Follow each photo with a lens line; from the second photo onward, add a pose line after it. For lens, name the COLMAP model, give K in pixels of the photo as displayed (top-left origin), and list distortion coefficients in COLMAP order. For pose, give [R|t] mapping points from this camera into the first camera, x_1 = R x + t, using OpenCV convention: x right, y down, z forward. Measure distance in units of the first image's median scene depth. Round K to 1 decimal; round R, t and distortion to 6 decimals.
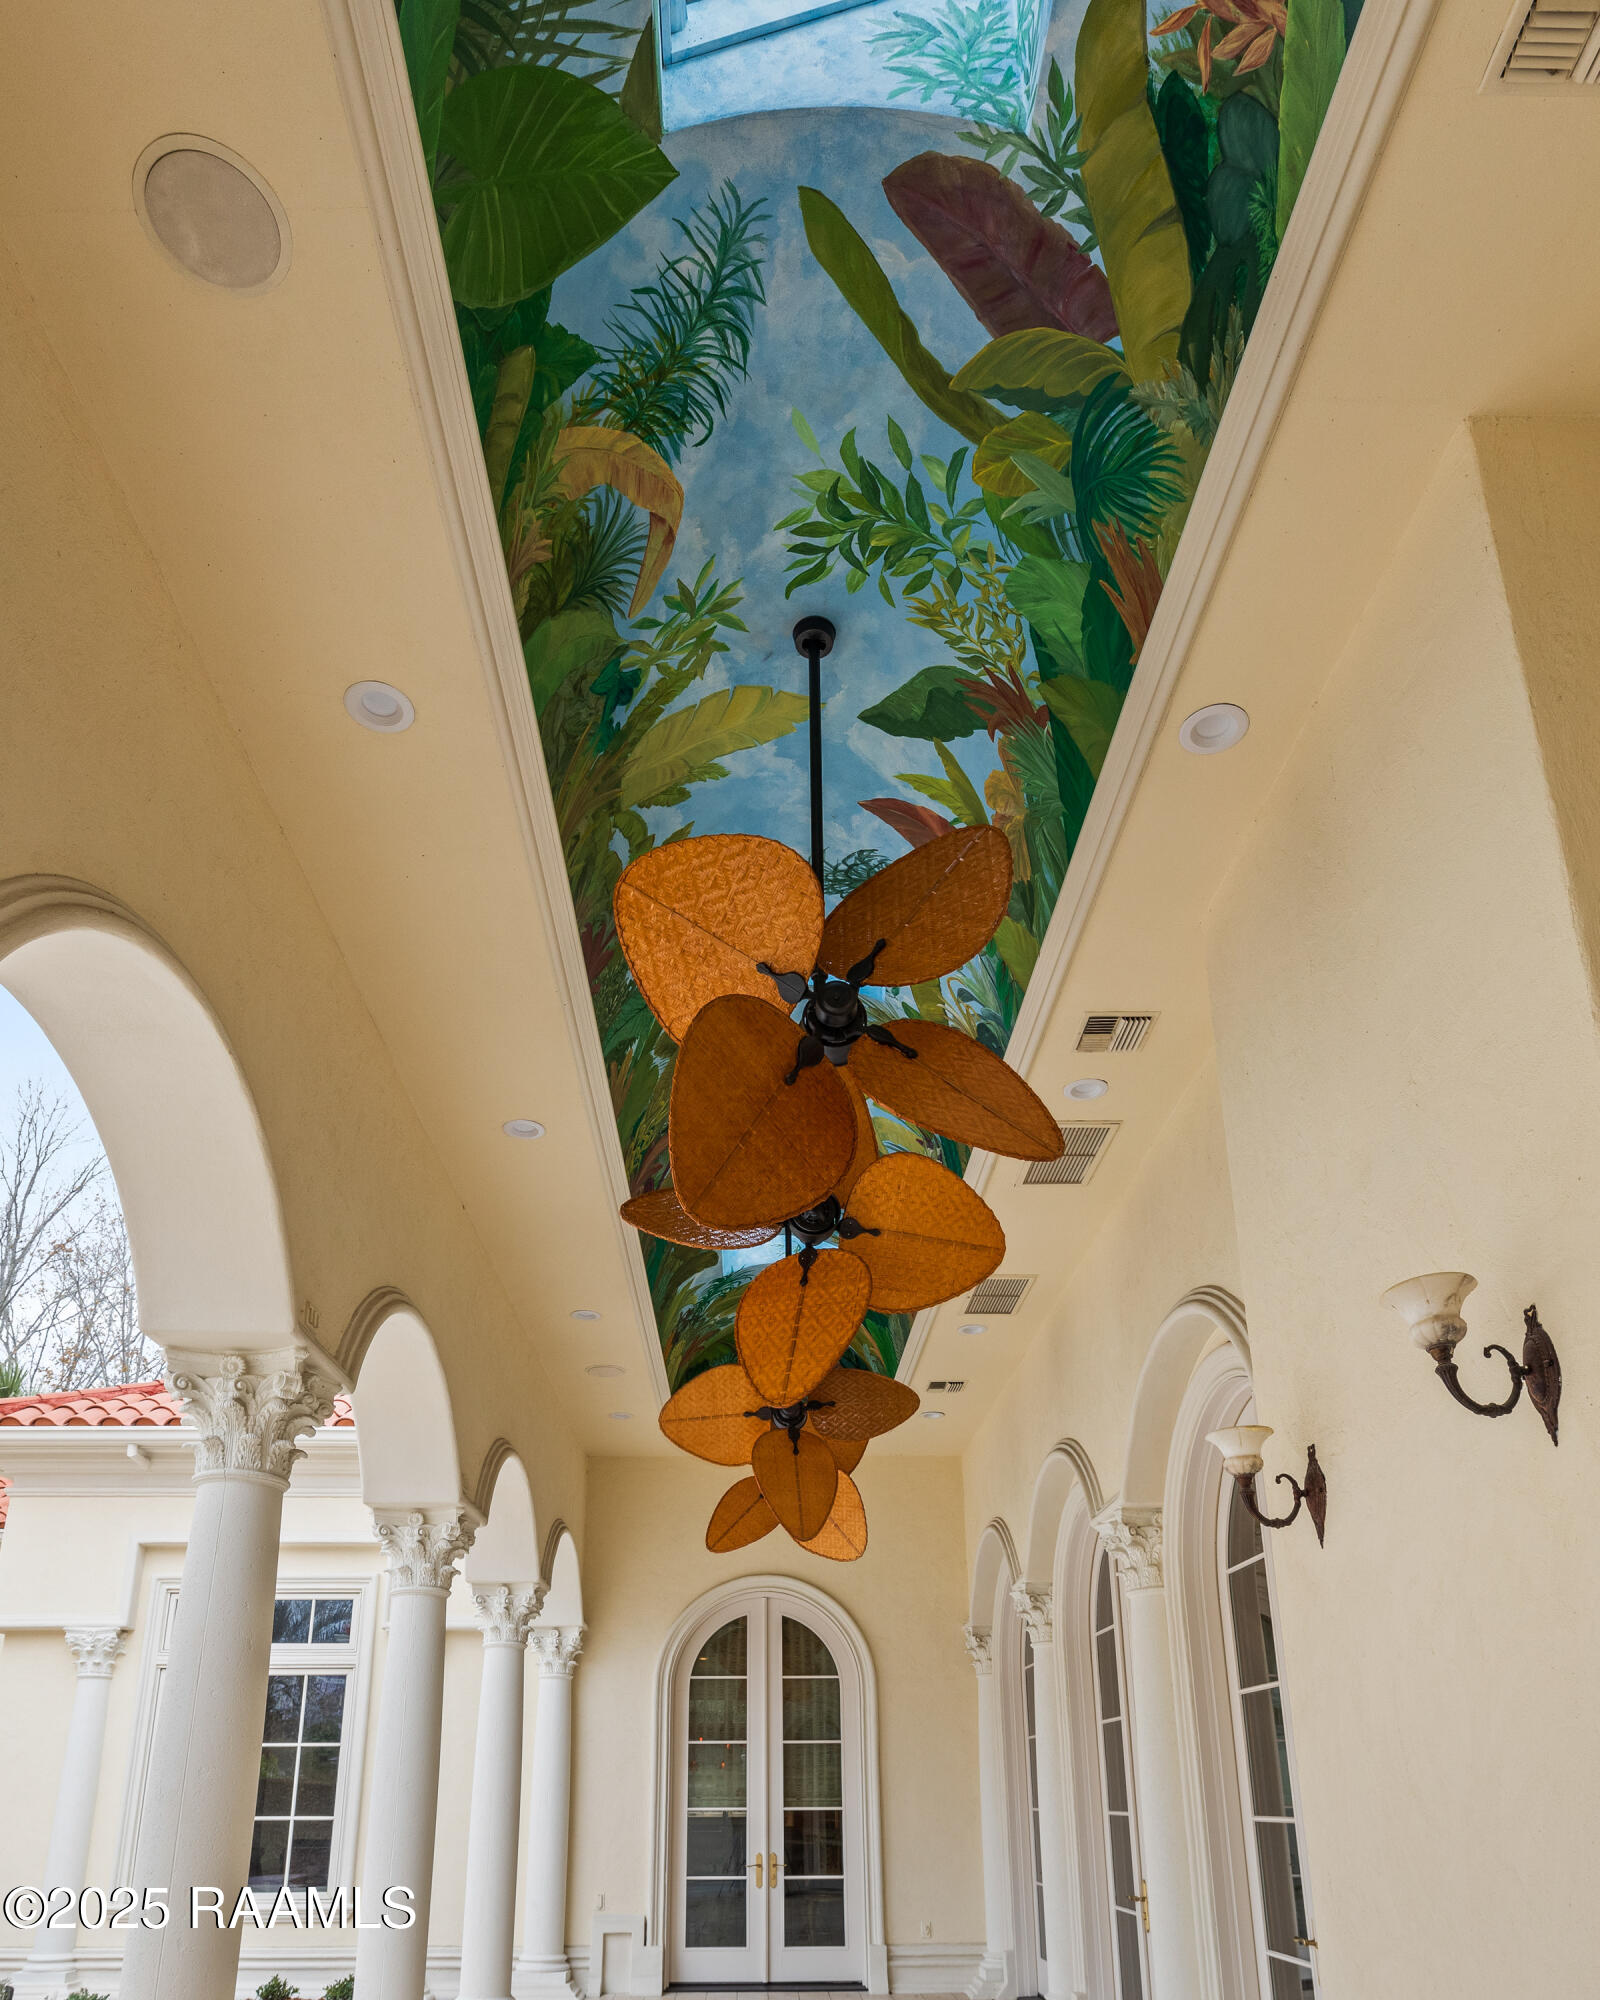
lens RADIAL K [[1730.3, 0, 800.0], [0, 1730.3, 1000.0], [0, 0, 1]] dist [-0.008751, 0.001391]
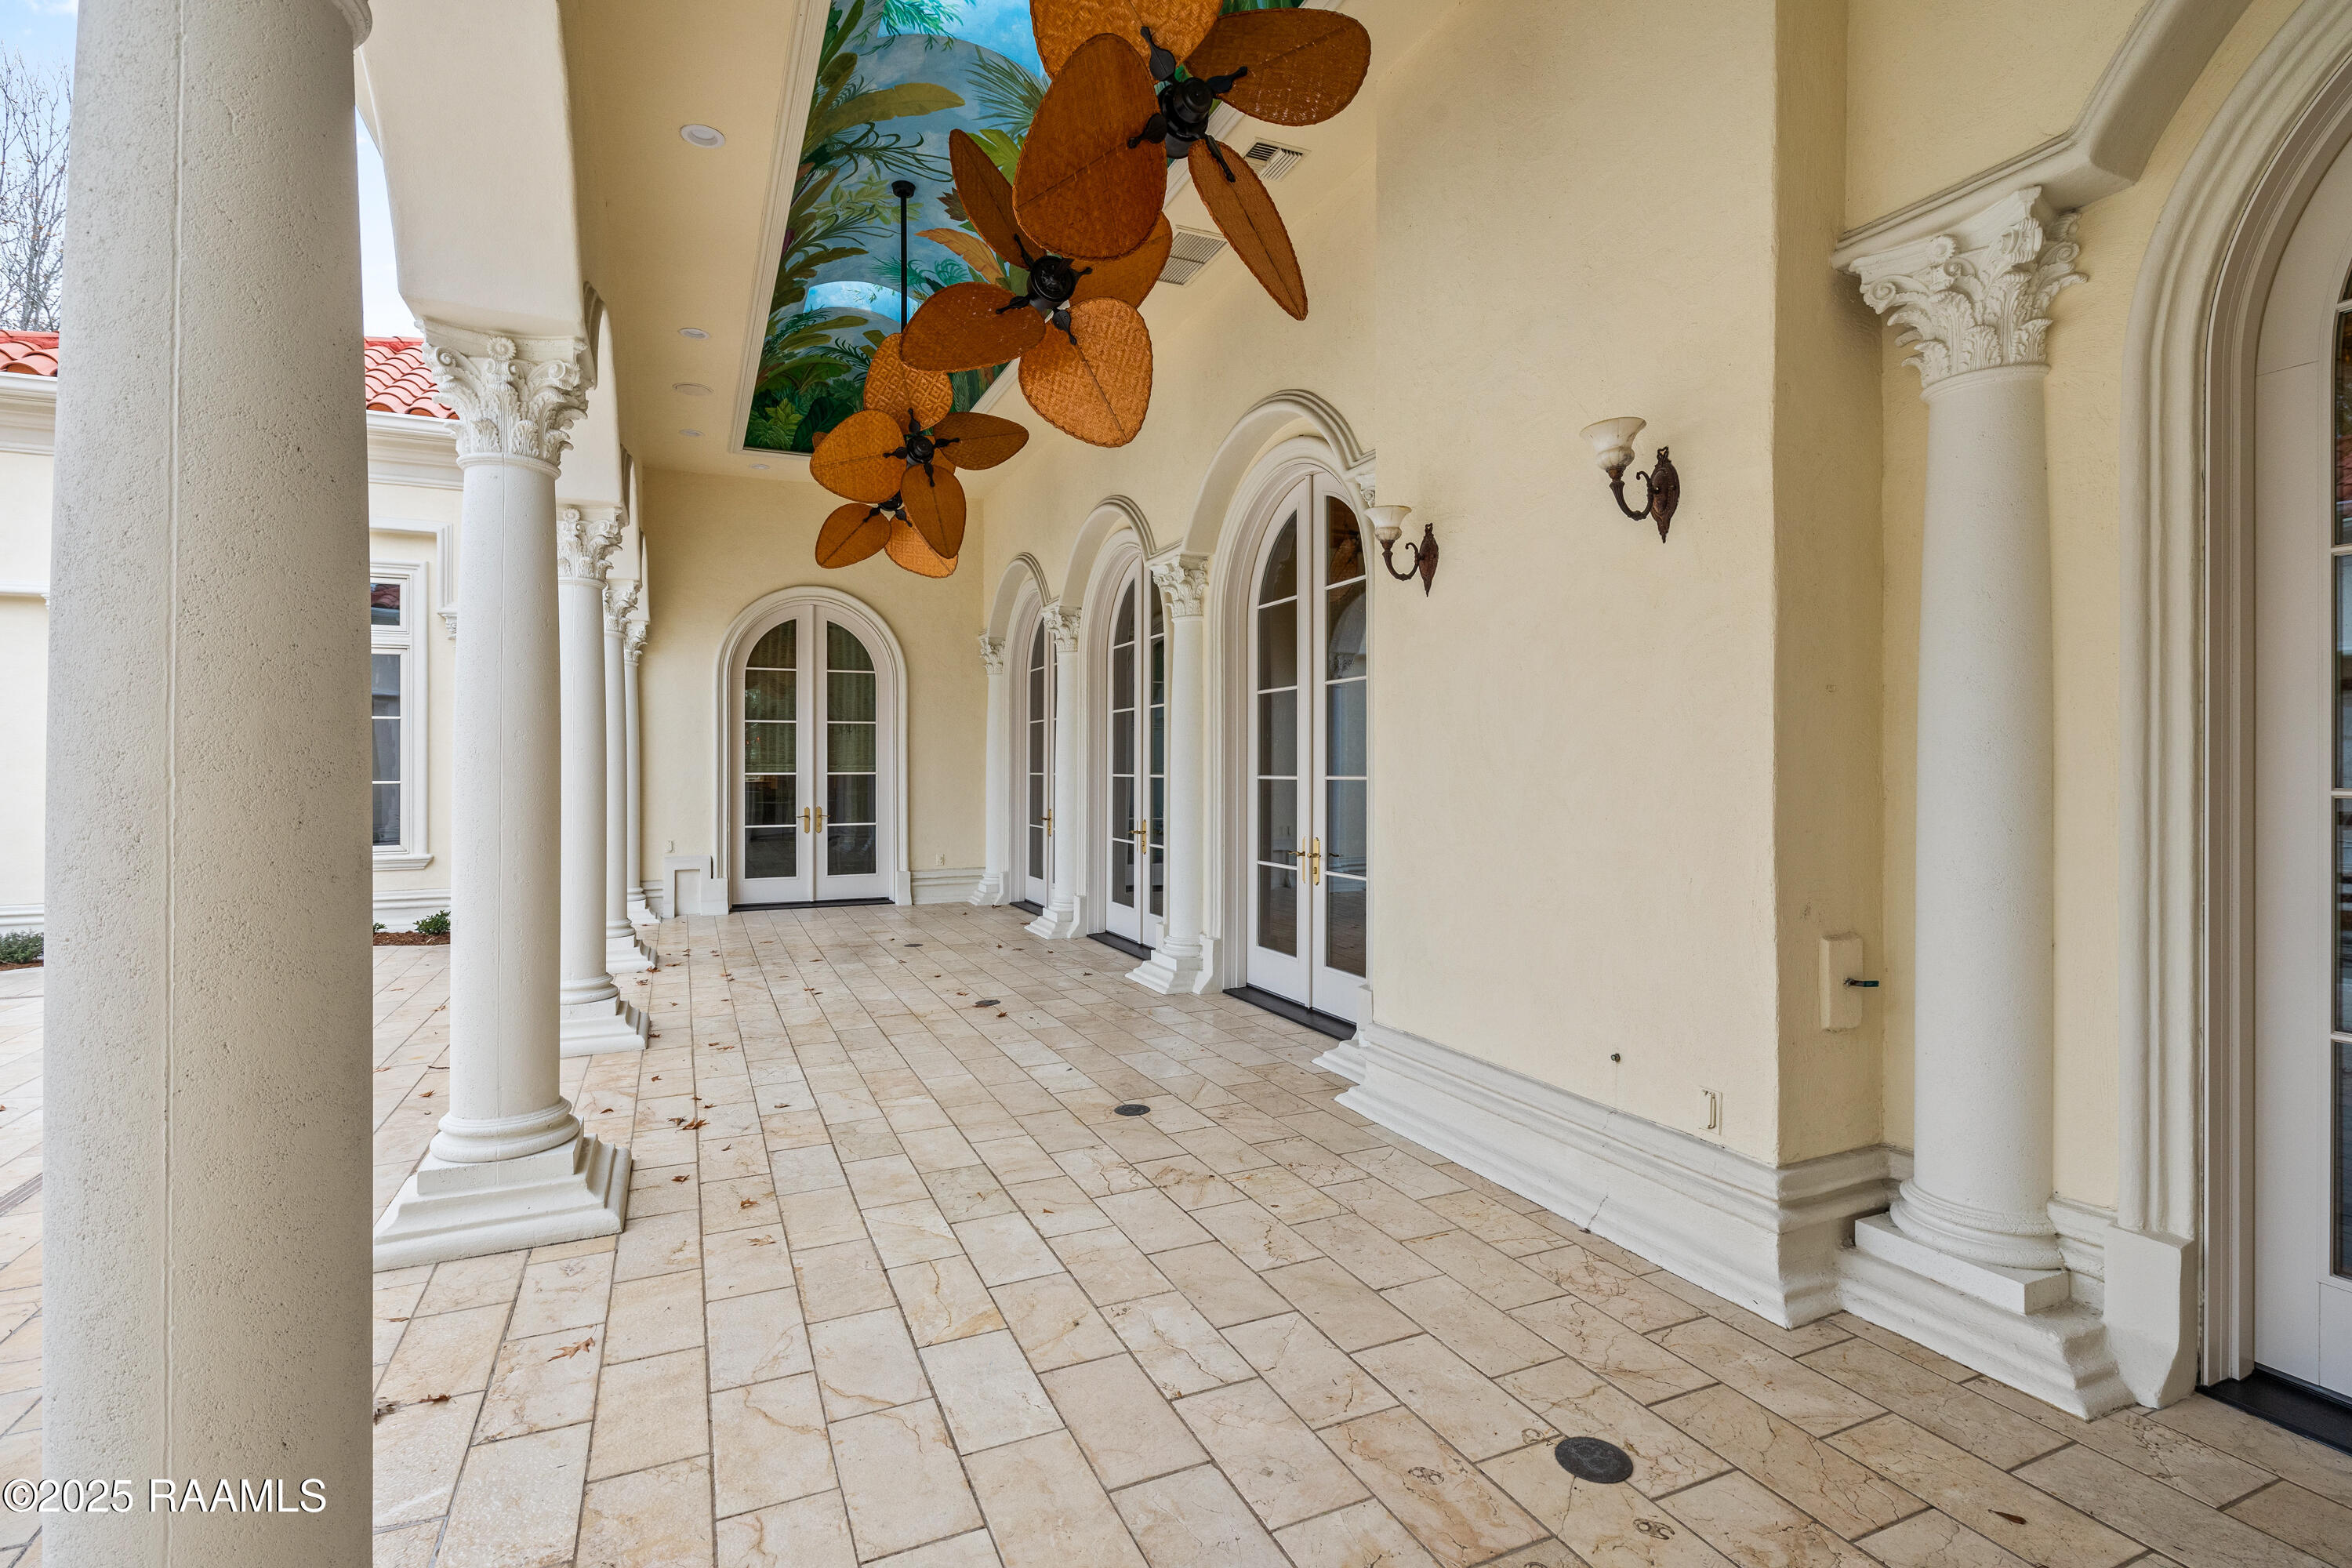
lens RADIAL K [[1563.8, 0, 1176.0], [0, 1563.8, 784.0], [0, 0, 1]] dist [-0.044160, 0.035854]
pose [[0.854851, -0.002016, 0.518870, -0.375630], [-0.216147, 0.907713, 0.359635, 0.033858], [-0.471710, -0.419586, 0.775524, 0.043927]]
